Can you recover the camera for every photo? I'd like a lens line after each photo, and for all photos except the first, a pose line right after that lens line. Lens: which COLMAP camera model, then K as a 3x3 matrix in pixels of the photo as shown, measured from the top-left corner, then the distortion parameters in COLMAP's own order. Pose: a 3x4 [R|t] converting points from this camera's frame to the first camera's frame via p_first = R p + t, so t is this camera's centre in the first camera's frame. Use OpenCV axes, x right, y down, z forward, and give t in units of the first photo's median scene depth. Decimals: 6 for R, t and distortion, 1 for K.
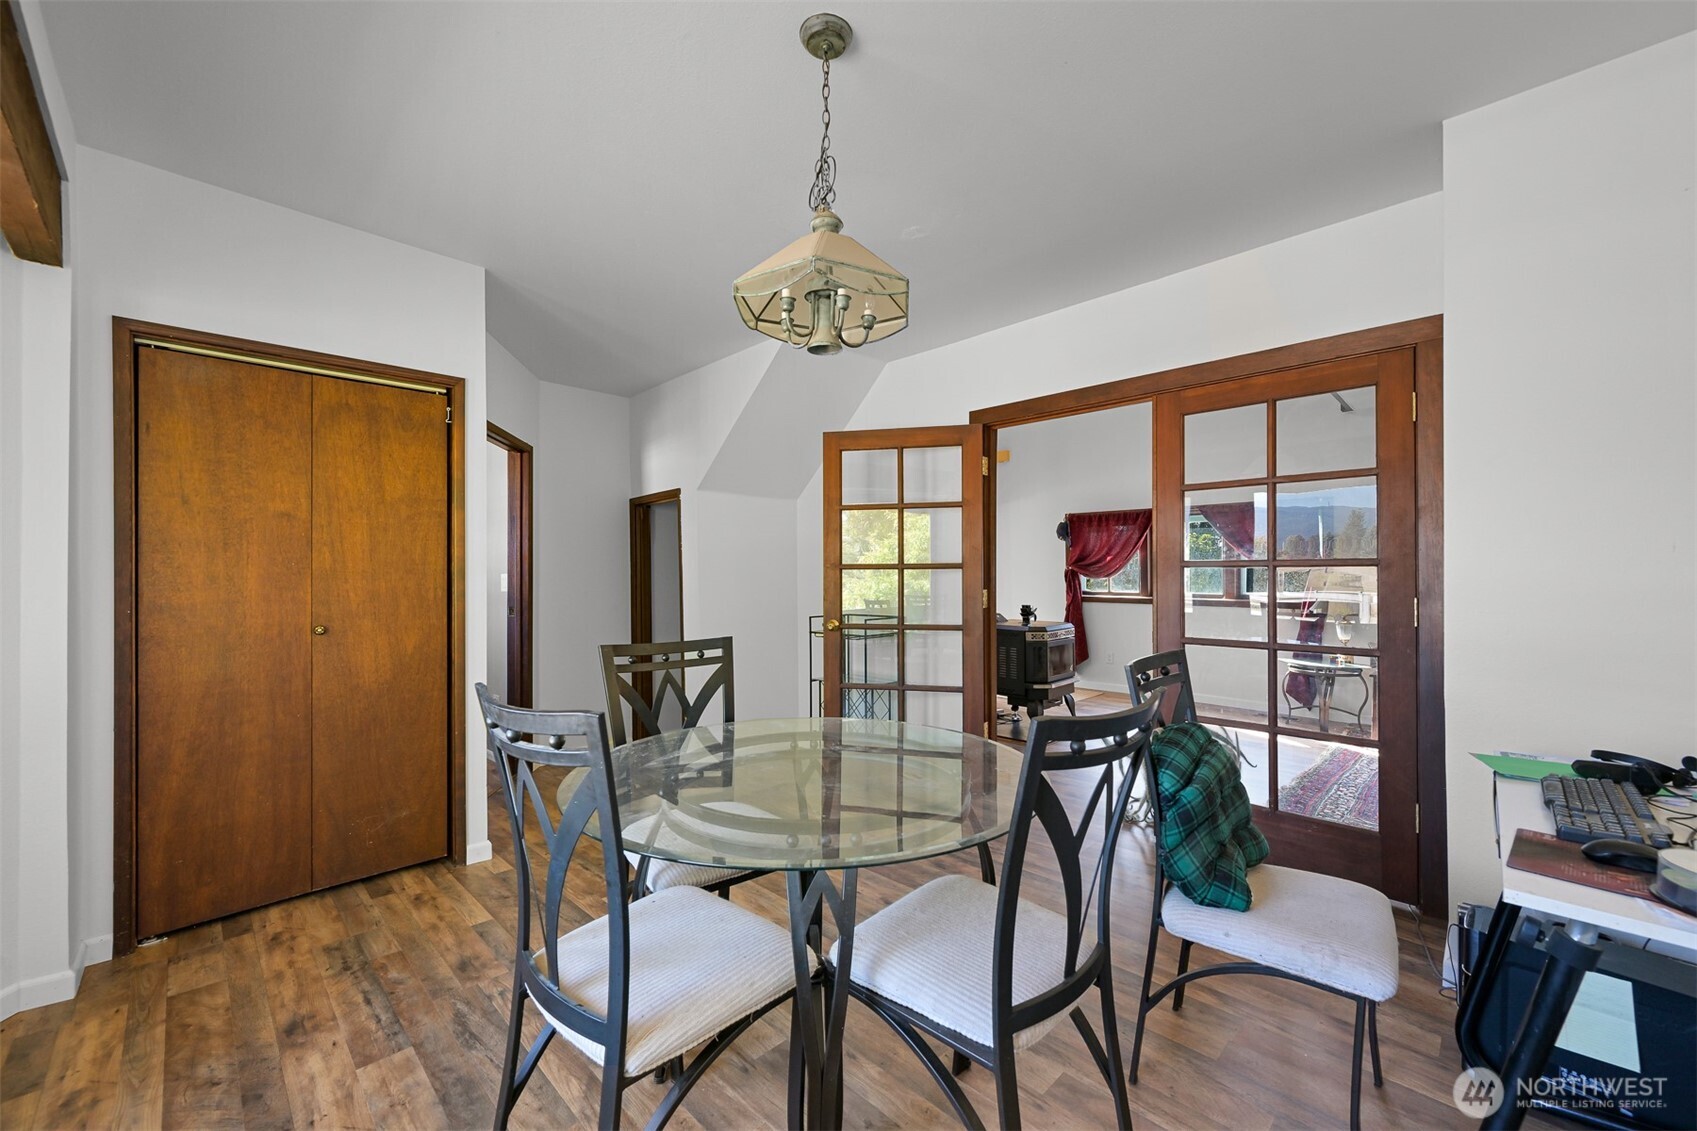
lens RADIAL K [[659.5, 0, 855.7], [0, 659.5, 568.4], [0, 0, 1]] dist [0.000151, 0.000096]
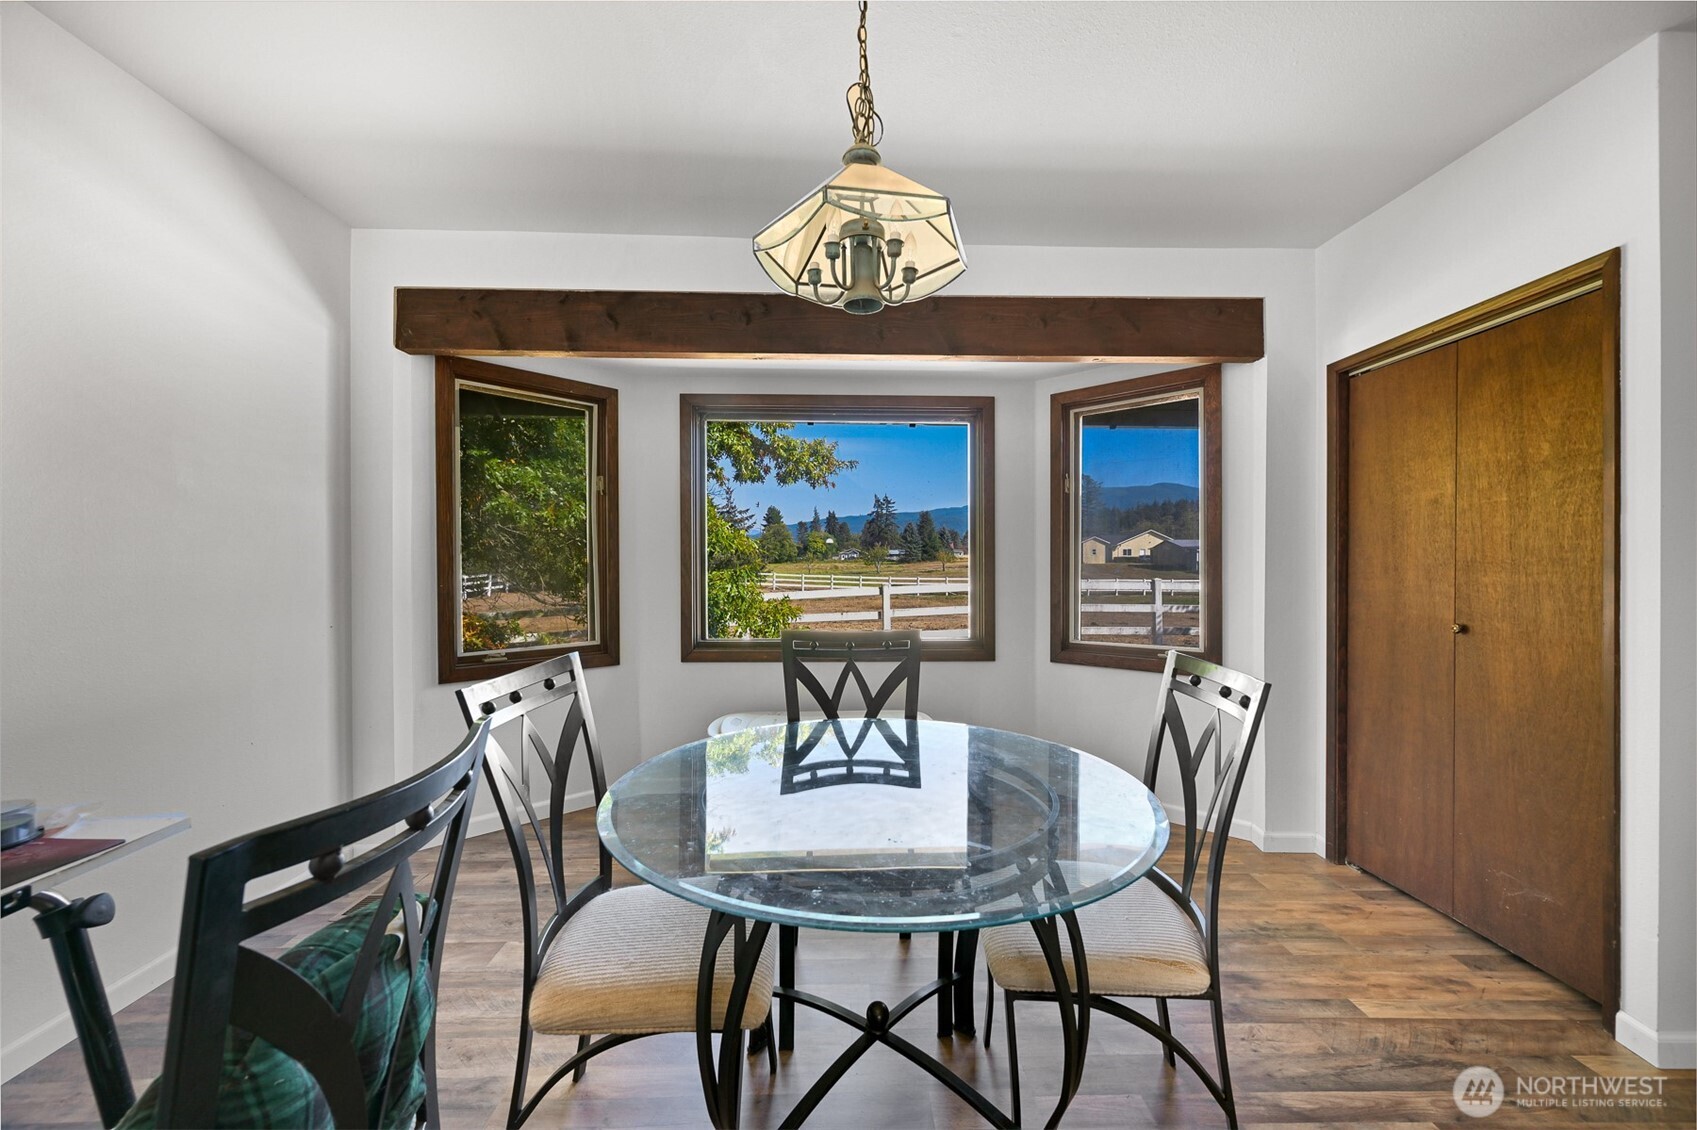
lens RADIAL K [[659.5, 0, 855.7], [0, 659.5, 567.9], [0, 0, 1]] dist [0.000151, 0.000096]
pose [[-0.687874, 0.006238, -0.725803, 0.392326], [0.001406, 0.999973, 0.007262, 0.004748], [0.725829, 0.003974, -0.687864, 1.045708]]
